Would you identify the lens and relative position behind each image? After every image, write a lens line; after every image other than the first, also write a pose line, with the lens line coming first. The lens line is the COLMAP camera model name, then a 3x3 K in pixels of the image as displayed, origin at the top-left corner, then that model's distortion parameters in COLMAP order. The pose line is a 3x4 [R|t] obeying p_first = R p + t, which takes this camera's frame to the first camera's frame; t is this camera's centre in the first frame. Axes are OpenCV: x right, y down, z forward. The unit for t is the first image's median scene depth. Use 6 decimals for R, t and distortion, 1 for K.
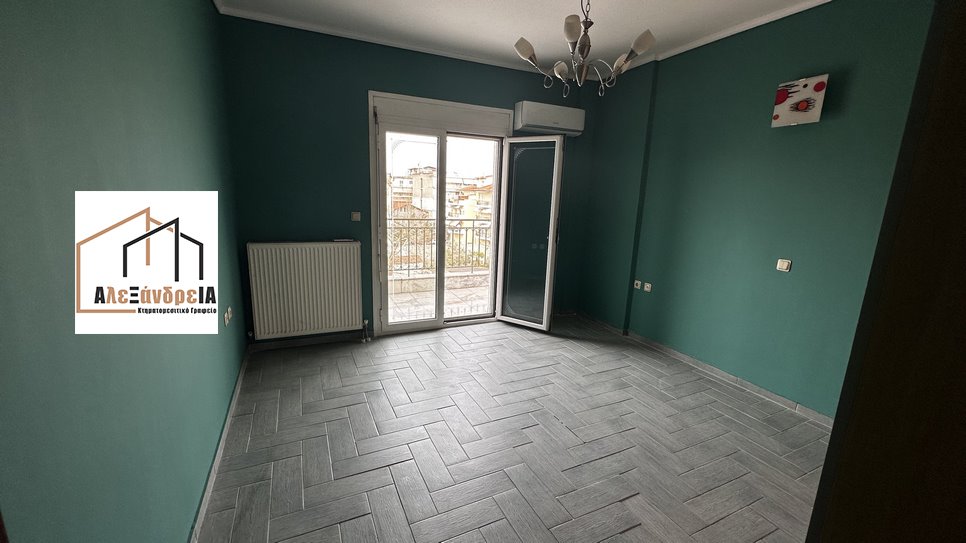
lens RADIAL K [[383.4, 0, 483.0], [0, 383.4, 271.5], [0, 0, 1]] dist [-0.000898, -0.000310]
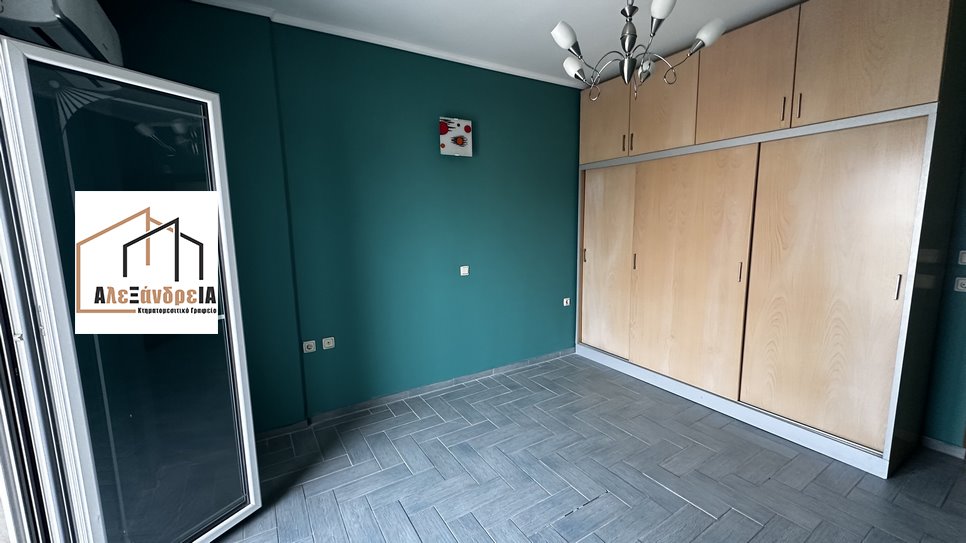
lens RADIAL K [[383.4, 0, 483.0], [0, 383.4, 271.5], [0, 0, 1]] dist [-0.000898, -0.000310]
pose [[-0.106537, -0.164158, 0.980664, -0.373277], [0.214969, 0.959148, 0.183910, -0.203586], [-0.970793, 0.230406, -0.066896, 0.930796]]
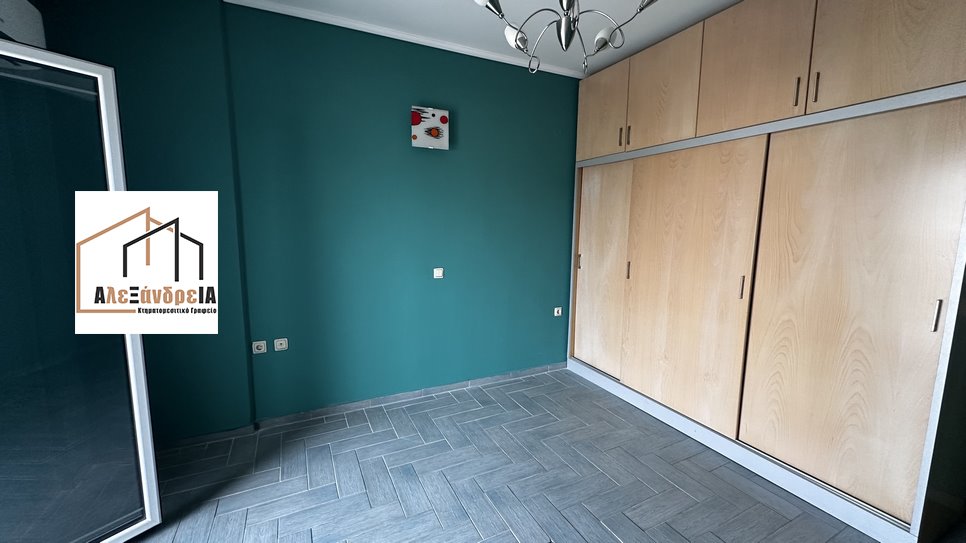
lens RADIAL K [[383.4, 0, 483.0], [0, 383.4, 271.5], [0, 0, 1]] dist [-0.000898, -0.000310]
pose [[-0.014276, -0.159431, 0.987106, -0.294104], [0.193140, 0.968175, 0.159167, -0.158228], [-0.981067, 0.192921, 0.016971, 0.773699]]
